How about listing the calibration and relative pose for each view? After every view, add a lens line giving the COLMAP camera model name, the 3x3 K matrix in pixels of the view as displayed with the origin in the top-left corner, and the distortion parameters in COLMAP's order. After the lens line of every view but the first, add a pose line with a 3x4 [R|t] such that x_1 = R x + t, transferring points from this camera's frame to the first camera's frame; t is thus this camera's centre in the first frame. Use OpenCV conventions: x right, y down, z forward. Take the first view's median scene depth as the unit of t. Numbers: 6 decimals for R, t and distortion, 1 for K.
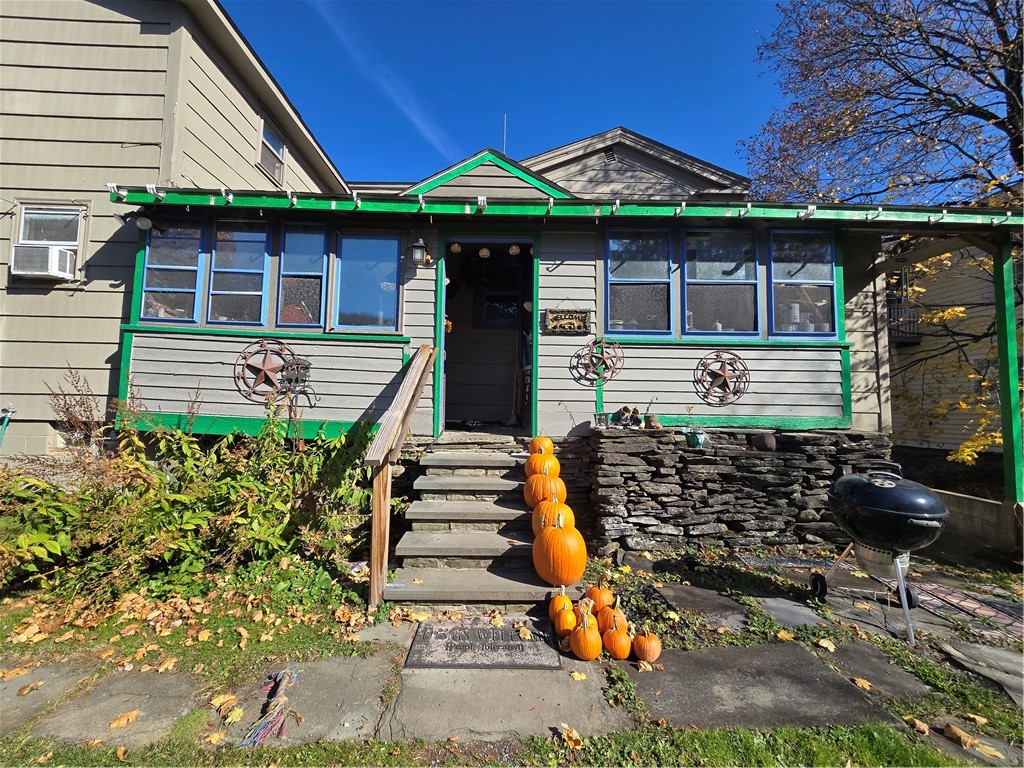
lens RADIAL K [[415.2, 0, 510.0], [0, 415.2, 378.9], [0, 0, 1]] dist [-0.001492, 0.000093]
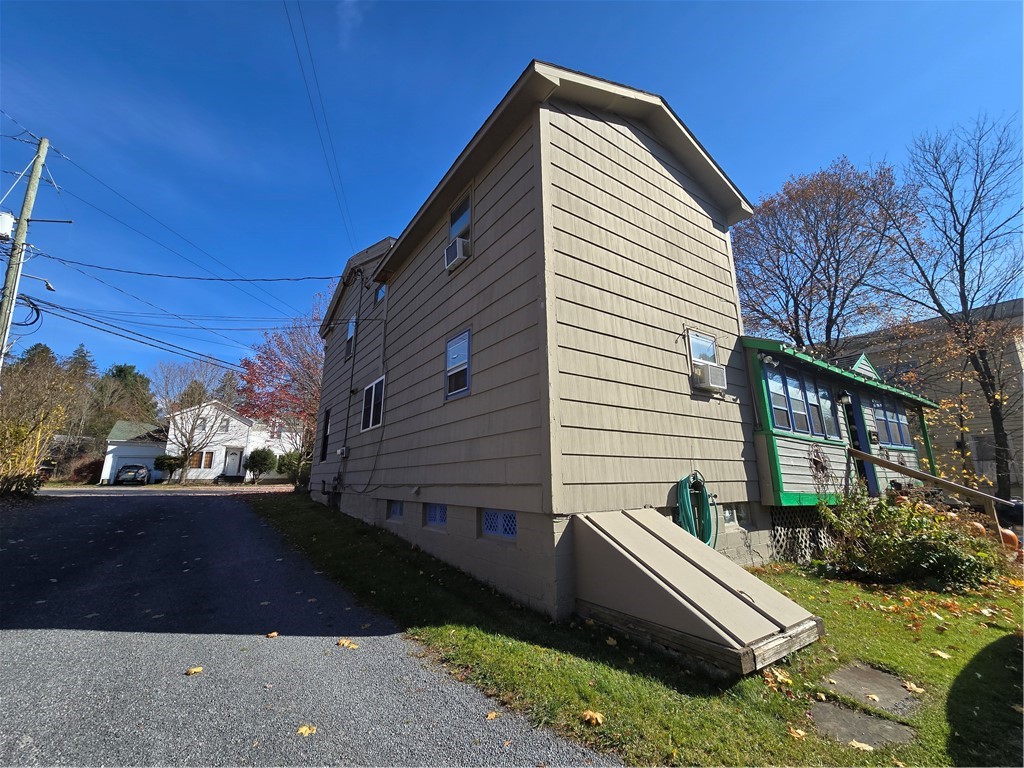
lens RADIAL K [[415.2, 0, 510.0], [0, 415.2, 378.9], [0, 0, 1]] dist [-0.001492, 0.000093]
pose [[0.840470, 0.107743, 0.531038, -2.340204], [-0.014538, 0.984163, -0.176669, -0.036965], [-0.541663, 0.140765, 0.828726, 0.257390]]
